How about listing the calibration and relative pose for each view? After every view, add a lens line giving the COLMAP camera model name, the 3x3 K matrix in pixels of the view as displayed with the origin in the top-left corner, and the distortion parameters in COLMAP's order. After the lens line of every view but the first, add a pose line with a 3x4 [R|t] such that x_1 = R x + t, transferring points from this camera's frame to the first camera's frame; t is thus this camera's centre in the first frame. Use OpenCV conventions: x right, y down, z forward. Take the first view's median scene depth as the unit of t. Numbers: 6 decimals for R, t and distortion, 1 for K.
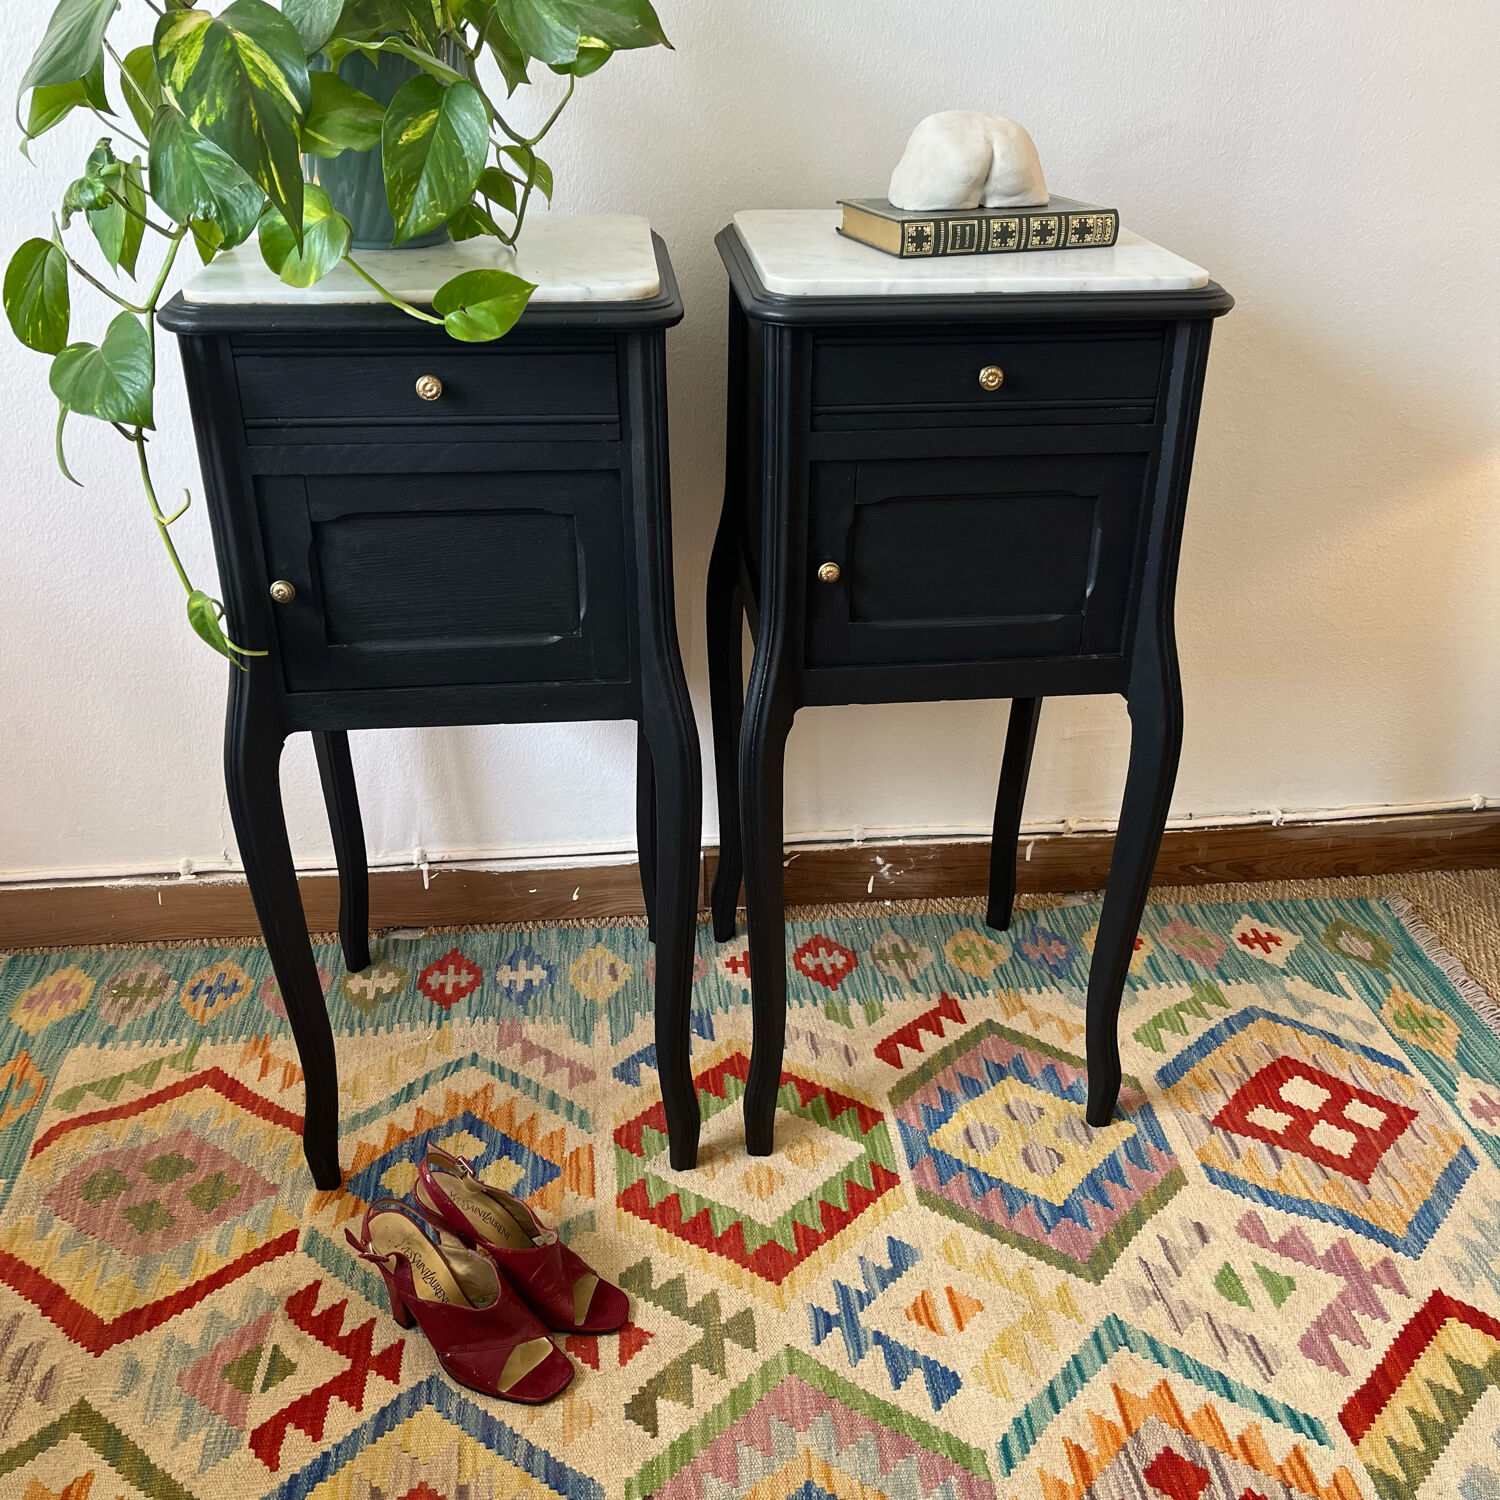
lens RADIAL K [[1521.8, 0, 756.8], [0, 1521.8, 766.1], [0, 0, 1]] dist [0.022350, 0.000000]
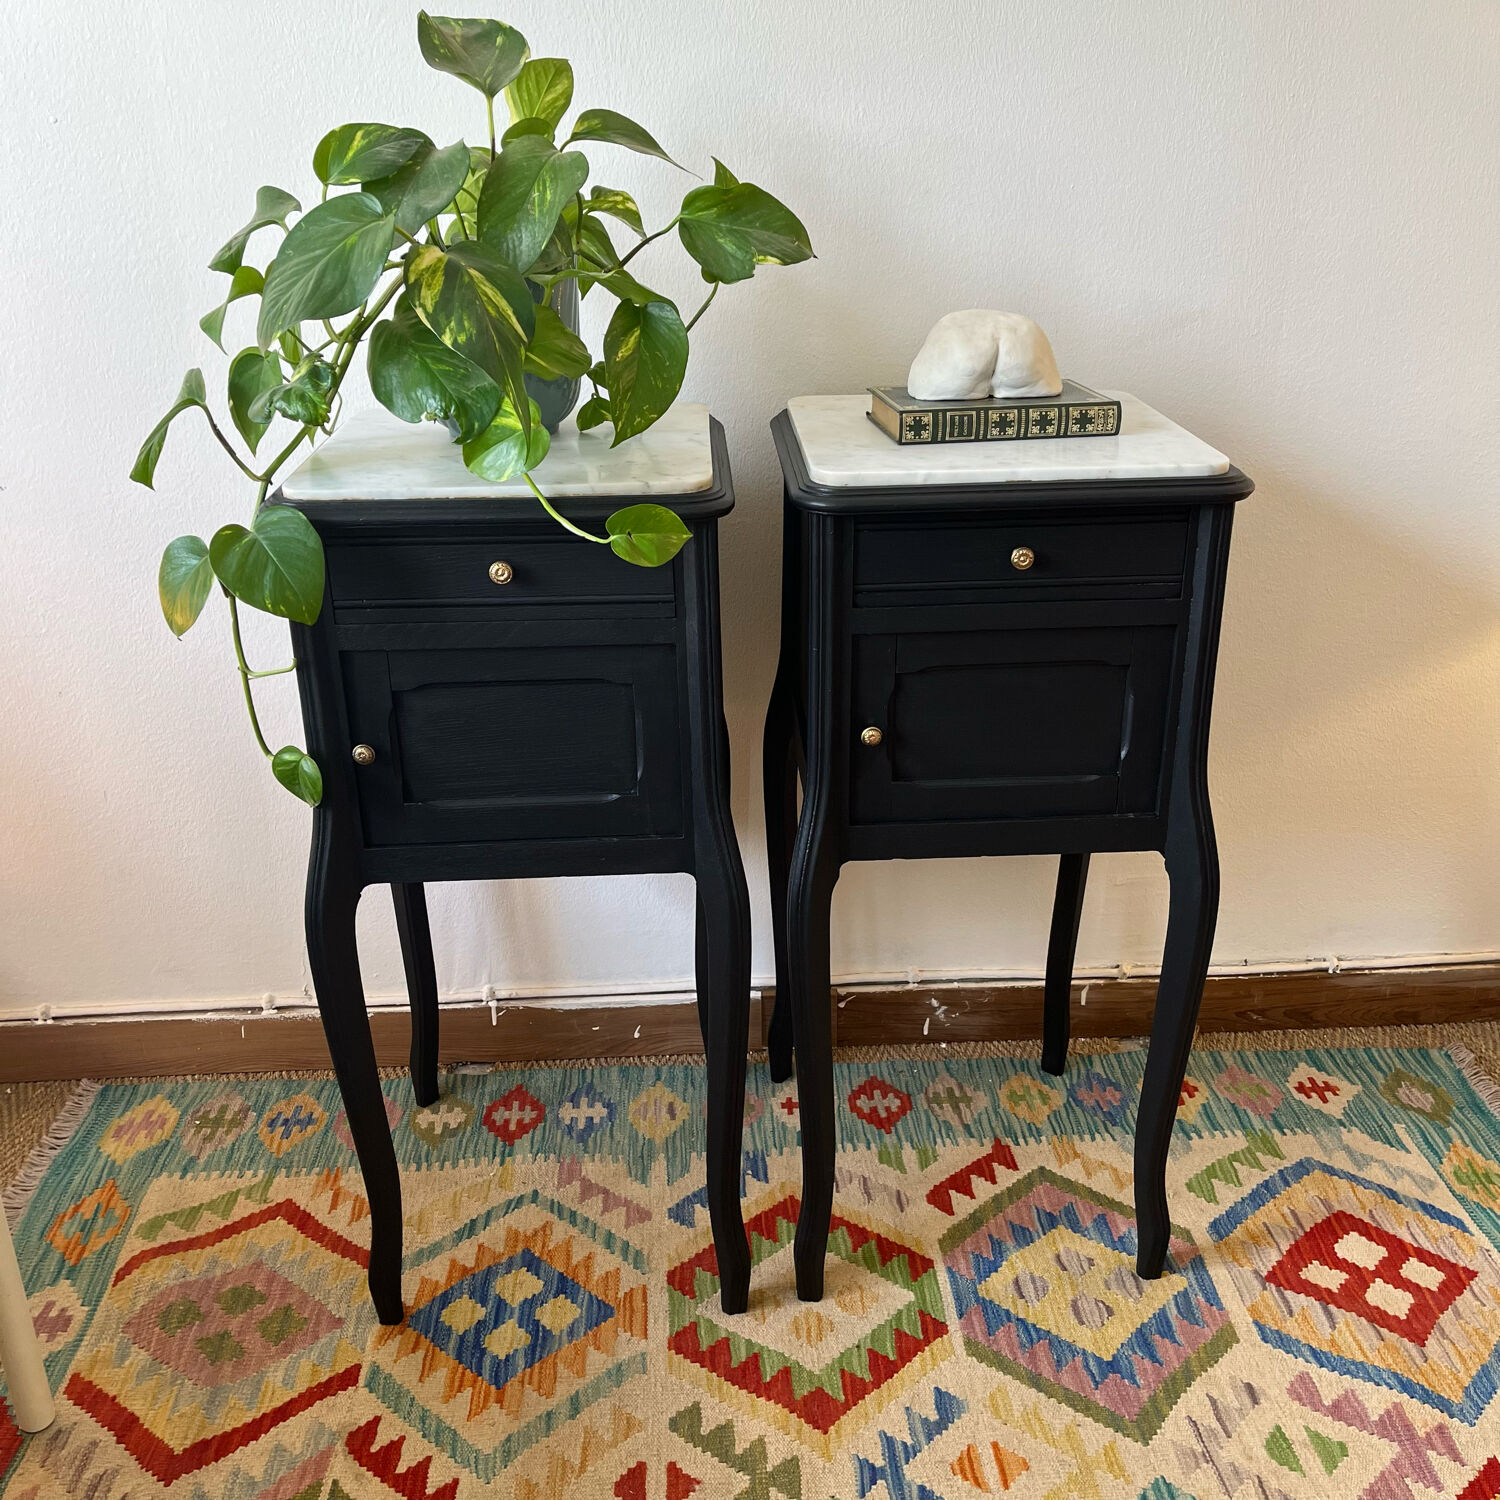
lens RADIAL K [[1521.8, 0, 745.6], [0, 1521.8, 753.2], [0, 0, 1]] dist [0.022350, 0.000000]
pose [[0.998135, 0.003045, -0.060965, 0.019356], [-0.008256, 0.996312, -0.085408, -0.019987], [0.060480, 0.085752, 0.994479, -0.043586]]
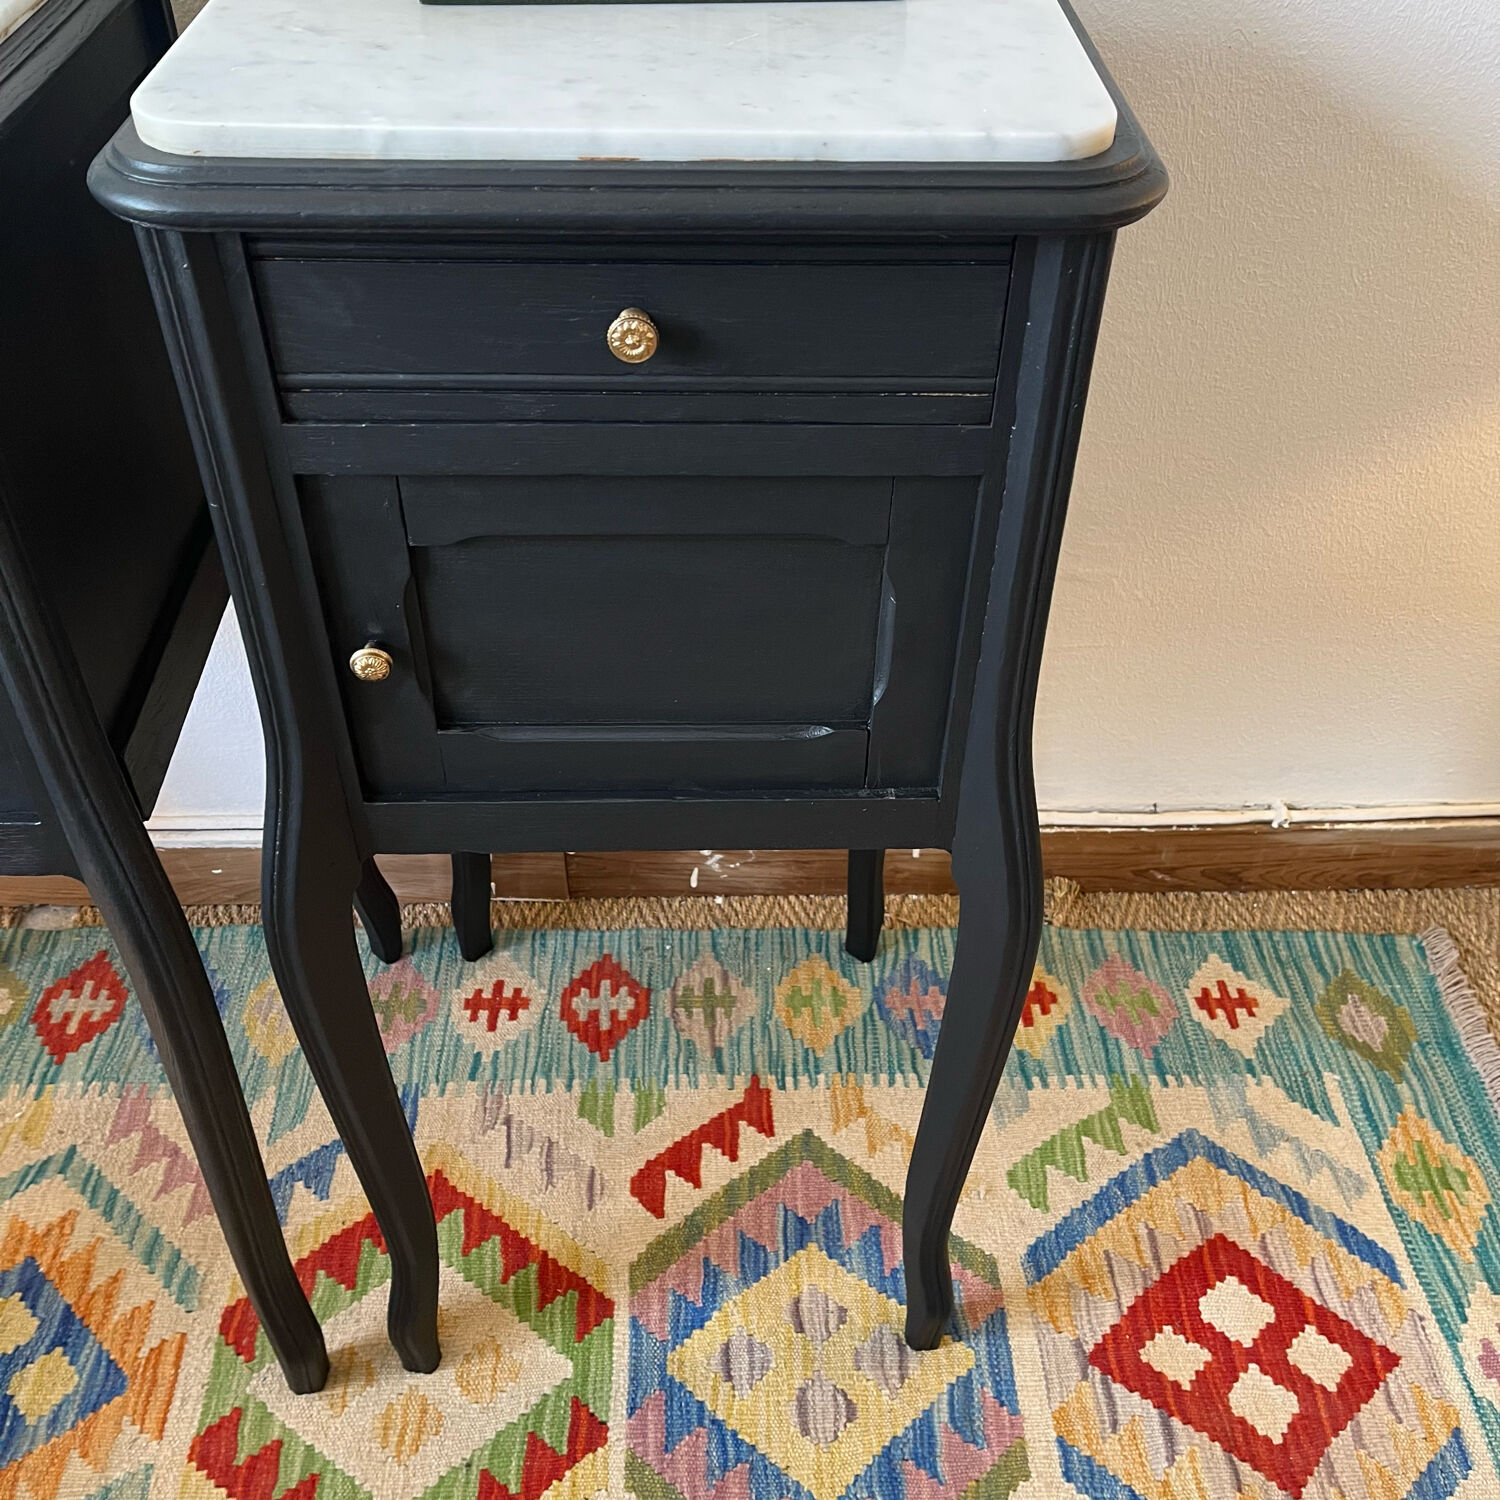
lens RADIAL K [[1521.8, 0, 749.4], [0, 1521.8, 748.2], [0, 0, 1]] dist [0.022350, 0.000000]
pose [[0.996590, 0.058458, -0.058231, 0.170185], [-0.043384, 0.971548, 0.232835, -0.183381], [0.070186, -0.229514, 0.970771, 0.386063]]
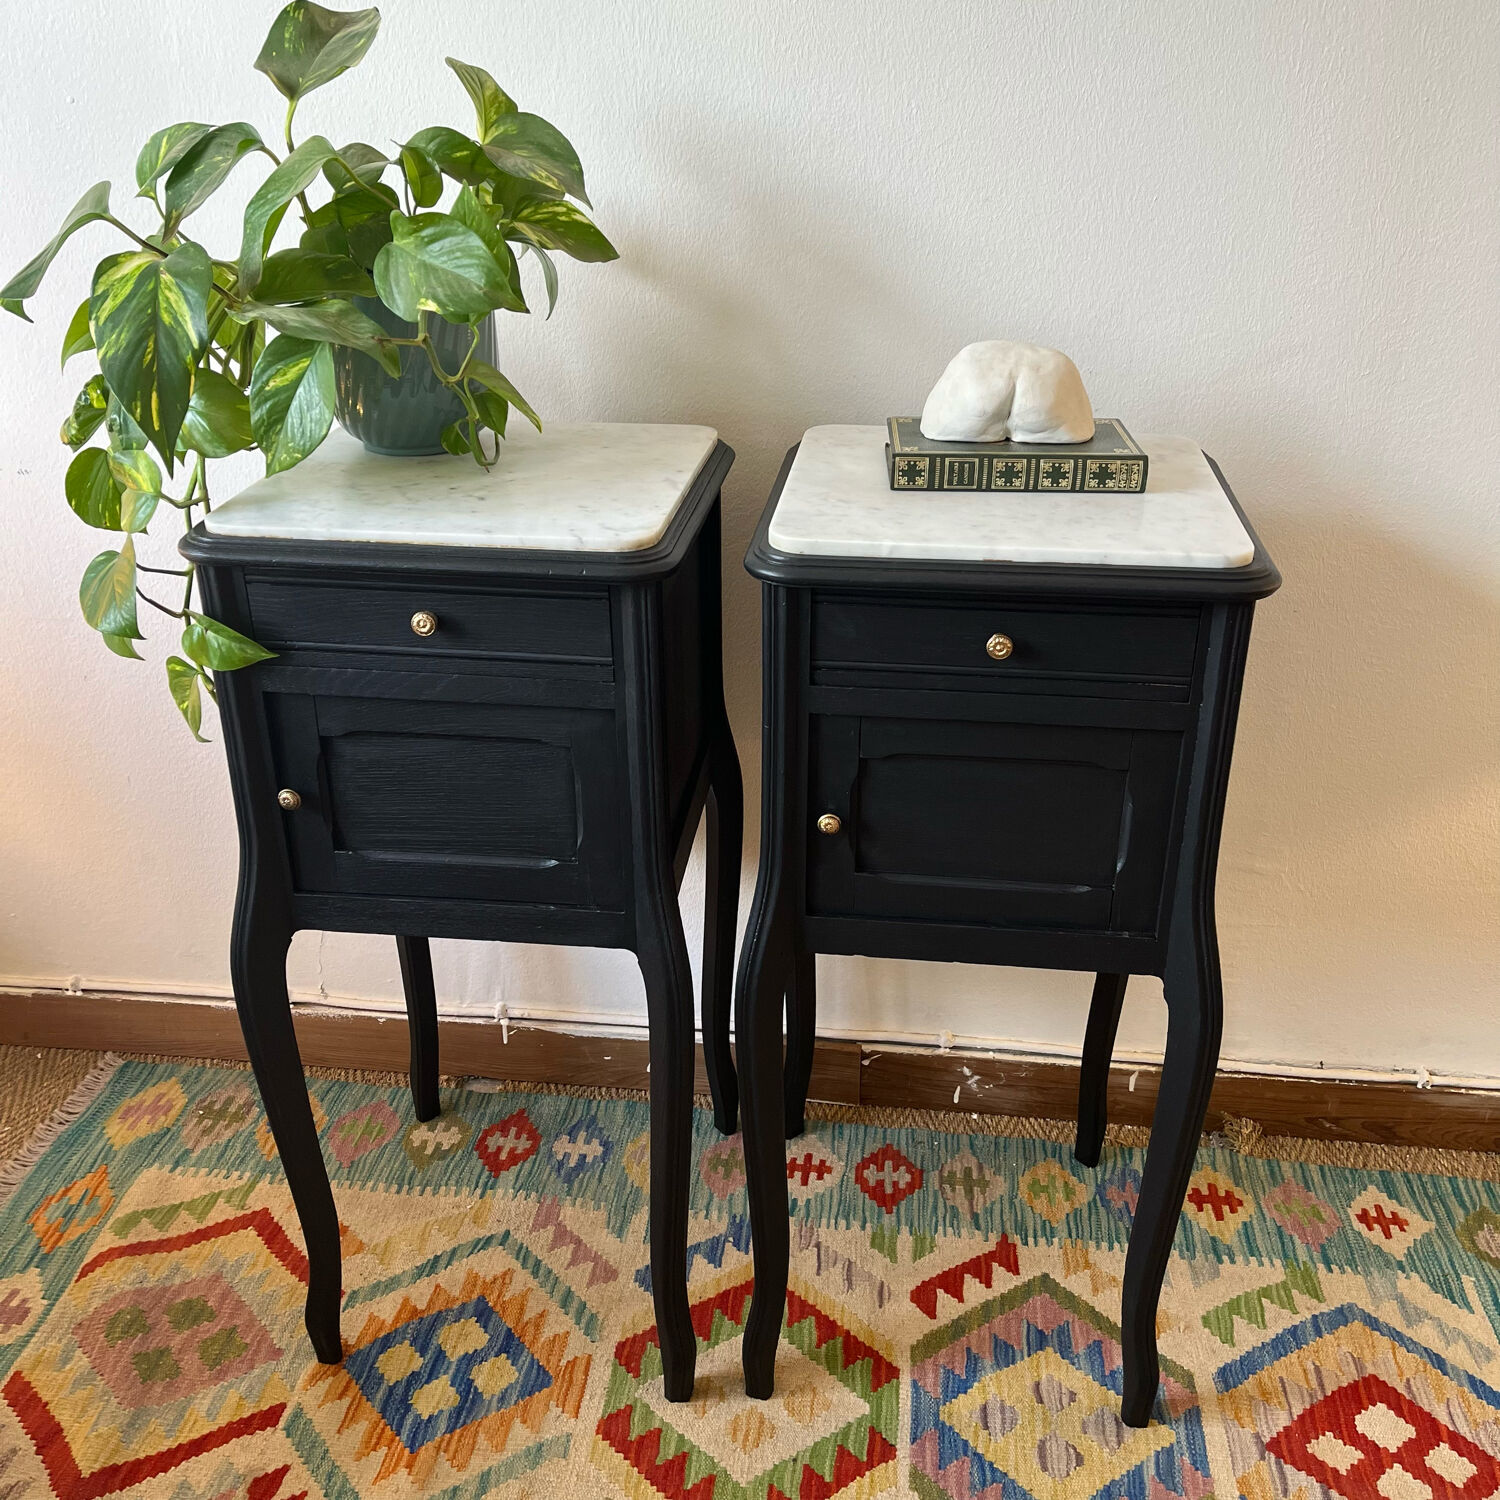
lens RADIAL K [[1521.8, 0, 751.0], [0, 1521.8, 753.5], [0, 0, 1]] dist [0.022350, 0.000000]
pose [[0.975177, 0.088384, -0.203023, 0.150828], [-0.097202, 0.994689, -0.033860, -0.107845], [0.198952, 0.052754, 0.978588, 0.044574]]
